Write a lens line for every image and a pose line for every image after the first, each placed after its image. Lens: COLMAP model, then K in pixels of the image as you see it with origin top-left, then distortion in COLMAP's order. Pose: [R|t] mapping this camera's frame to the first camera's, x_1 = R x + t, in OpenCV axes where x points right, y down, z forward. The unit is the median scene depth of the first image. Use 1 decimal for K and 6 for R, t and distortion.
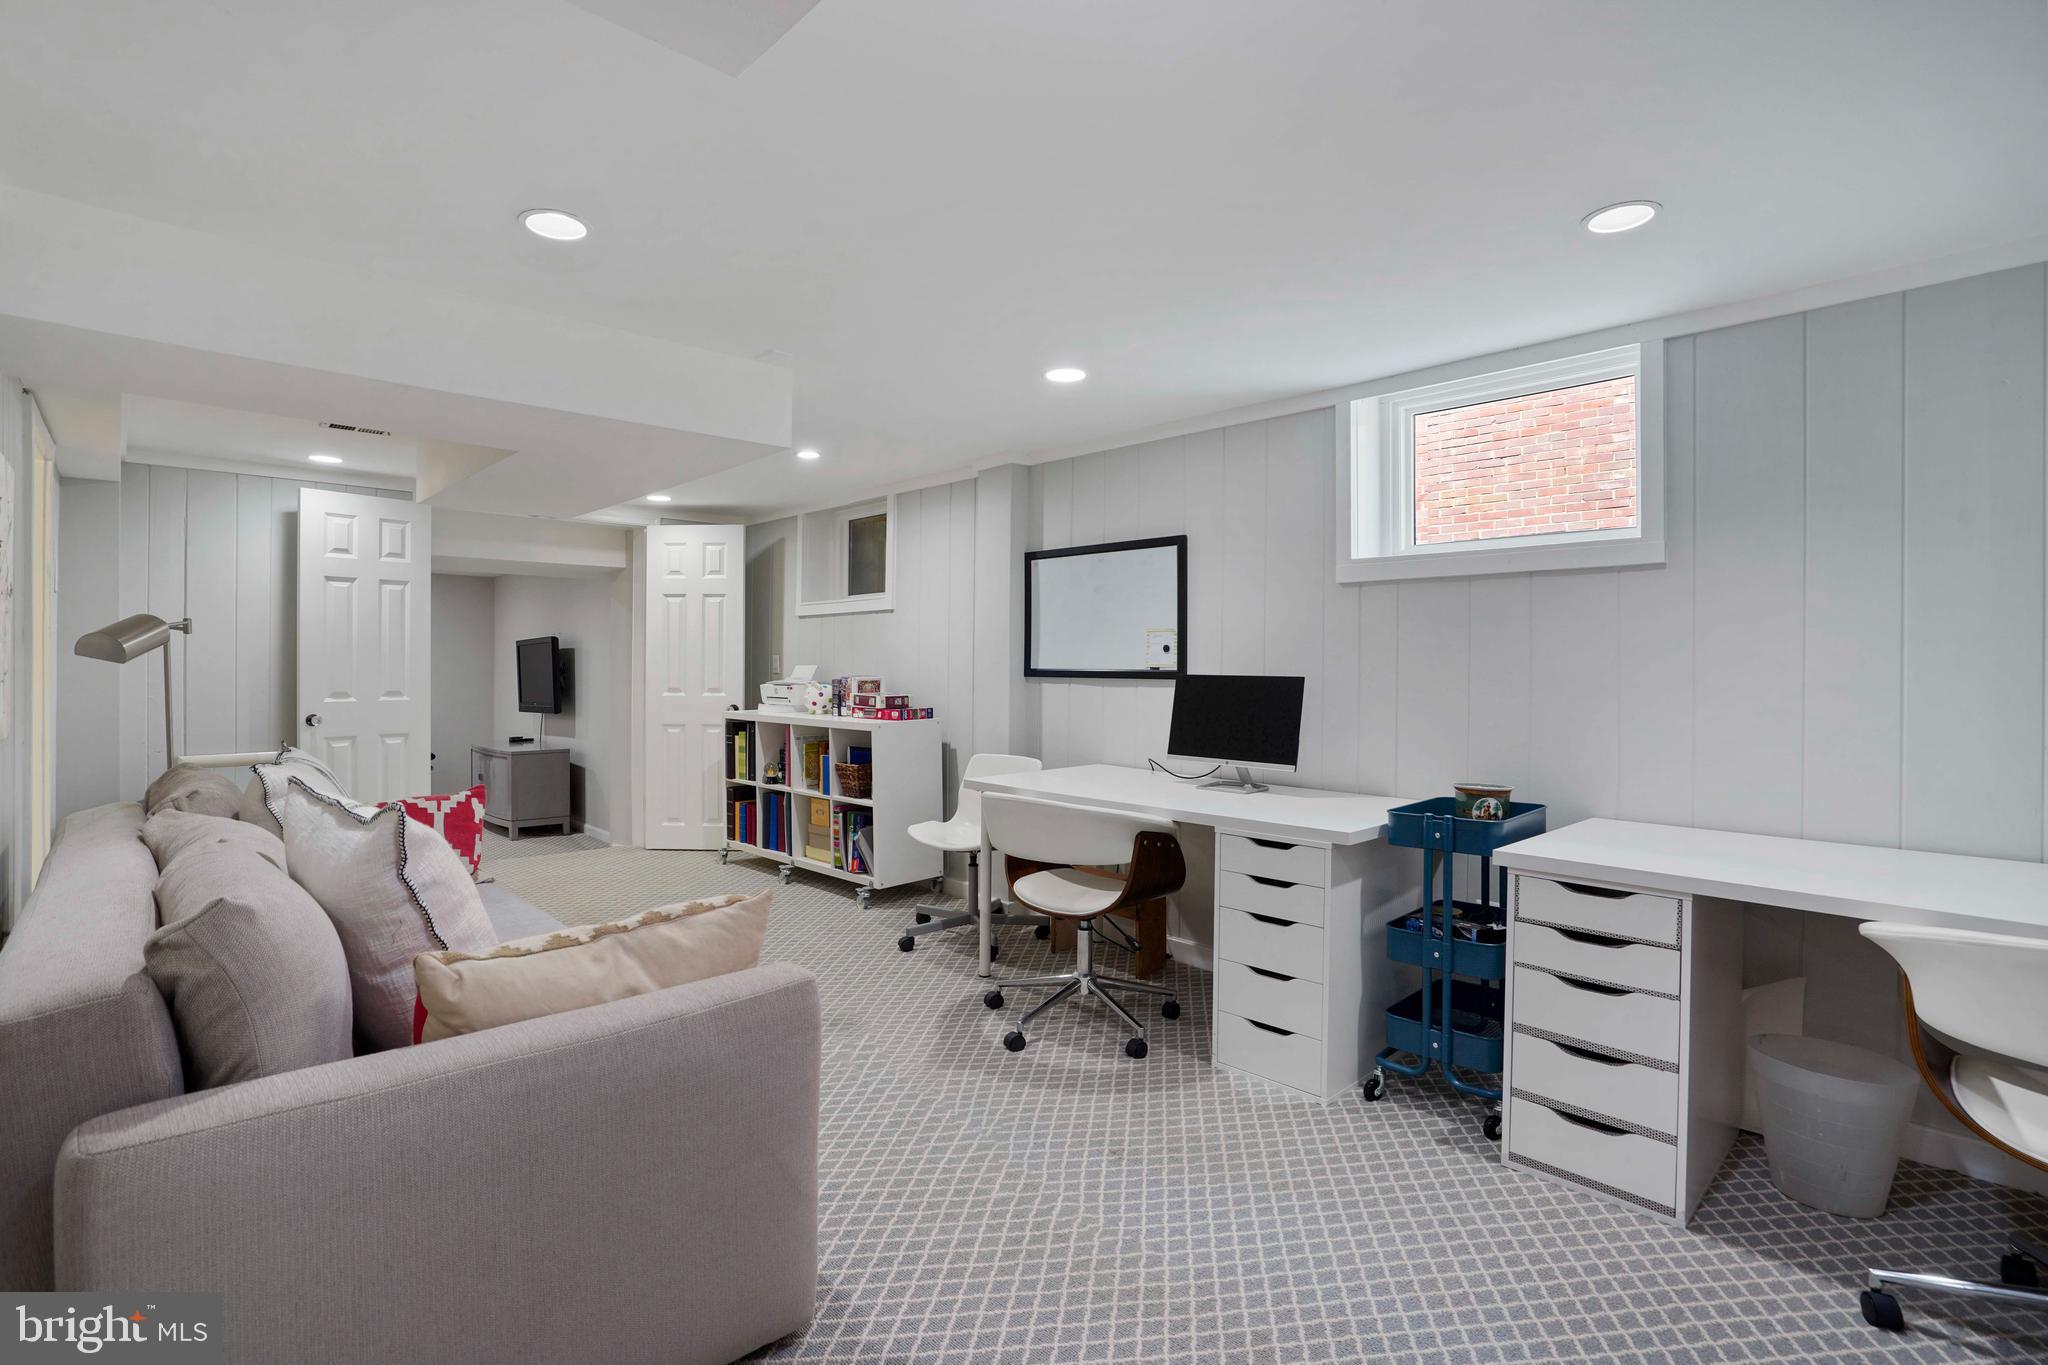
lens RADIAL K [[975.8, 0, 1011.7], [0, 975.8, 670.0], [0, 0, 1]] dist [-0.052837, 0.020113]
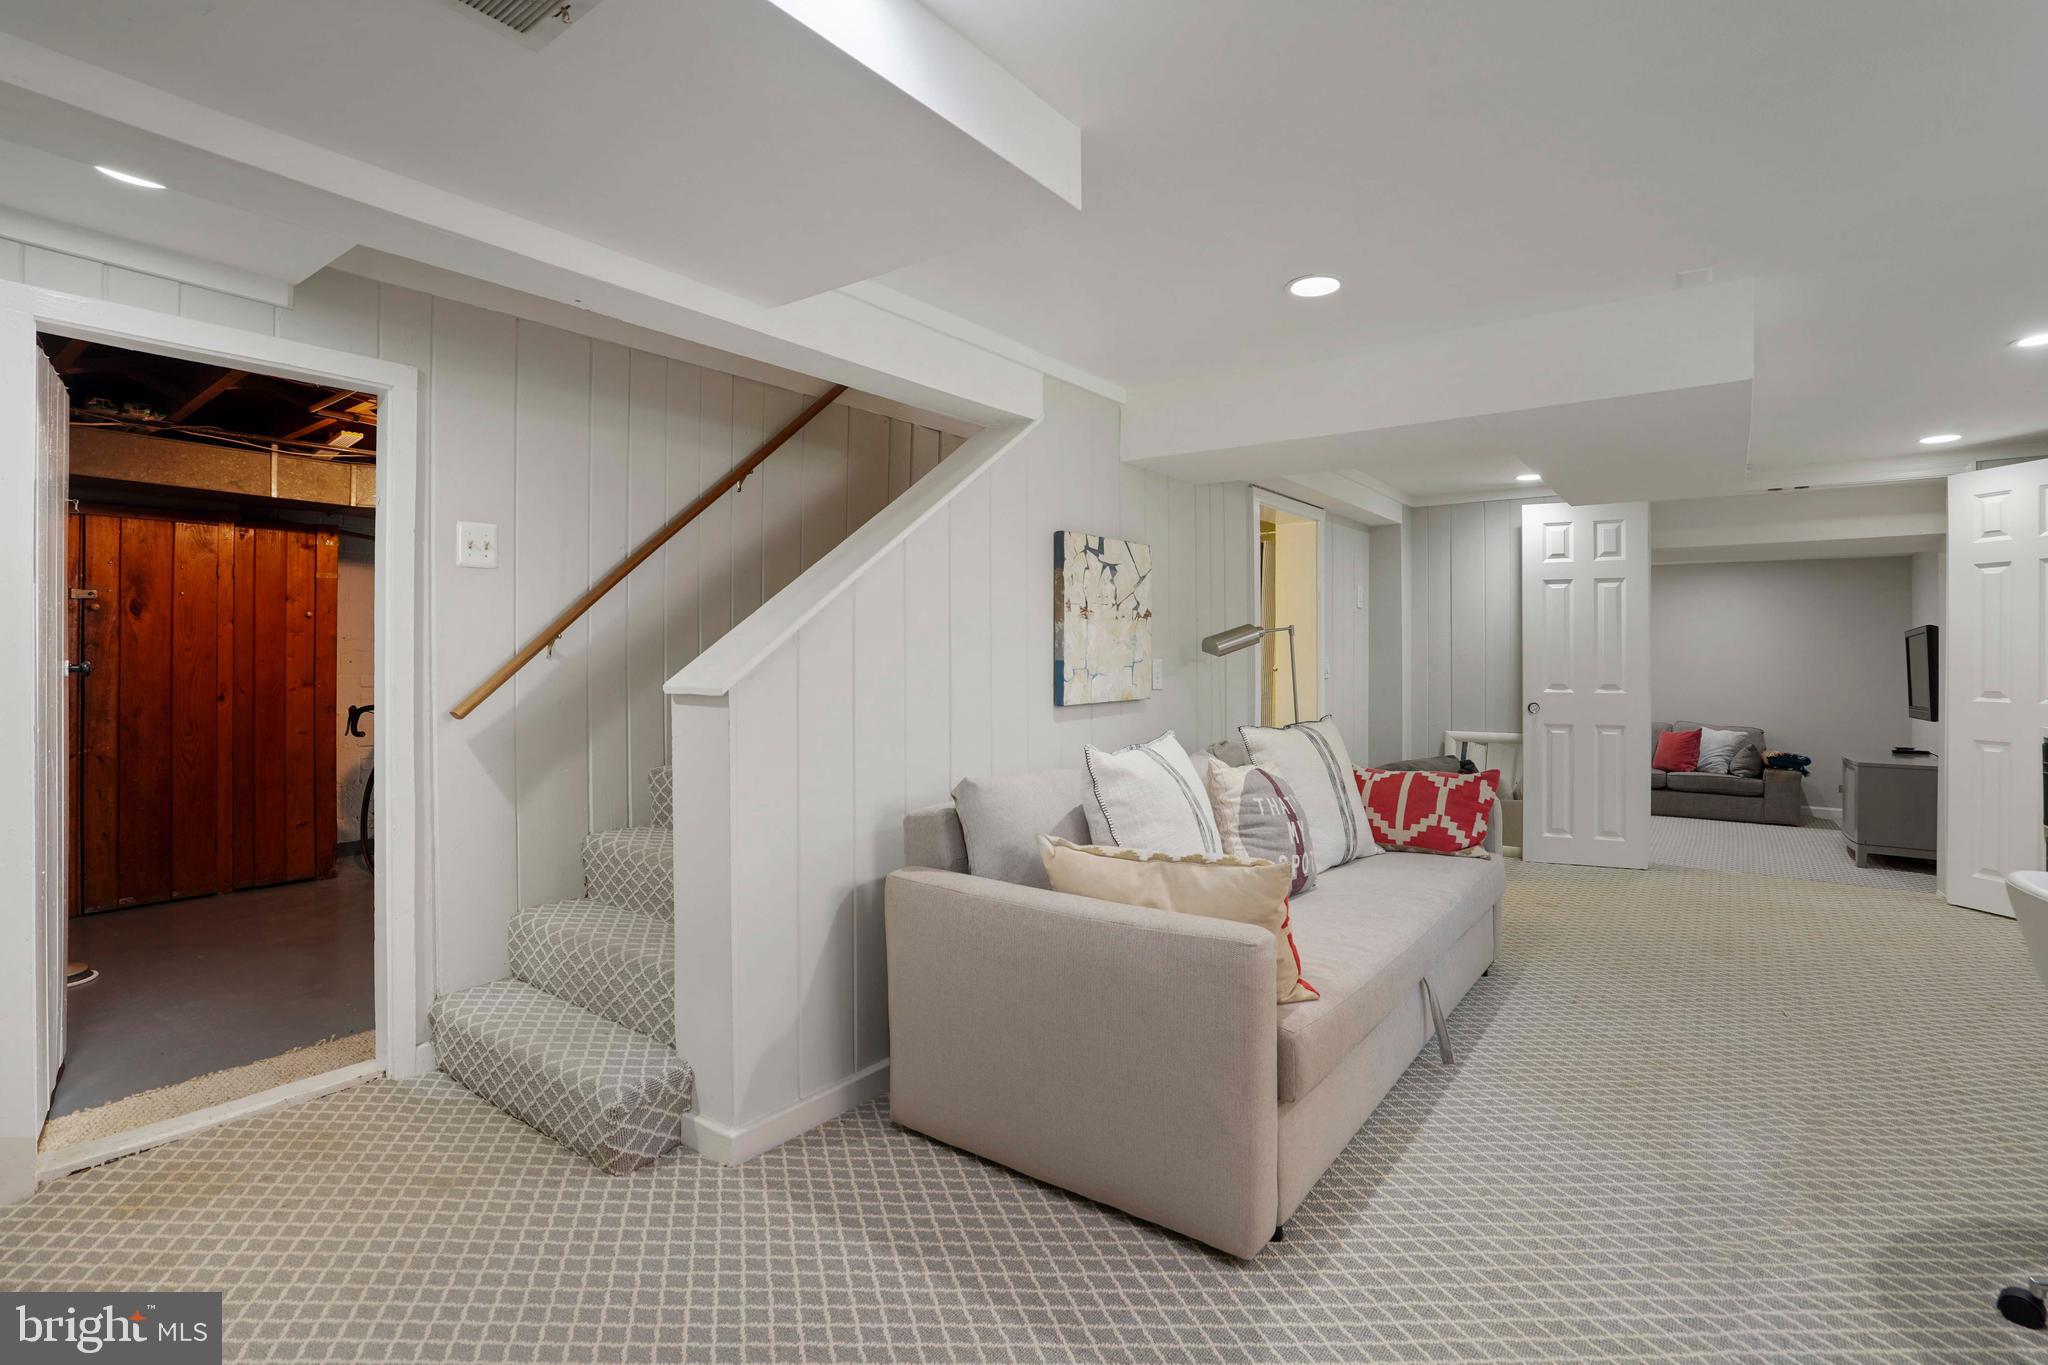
lens RADIAL K [[975.8, 0, 1011.7], [0, 975.8, 670.0], [0, 0, 1]] dist [-0.052837, 0.020113]
pose [[0.162702, 0.009931, -0.986625, 0.312109], [-0.007091, 0.999935, 0.008895, 0.001672], [0.986650, 0.005549, 0.162762, 0.213661]]
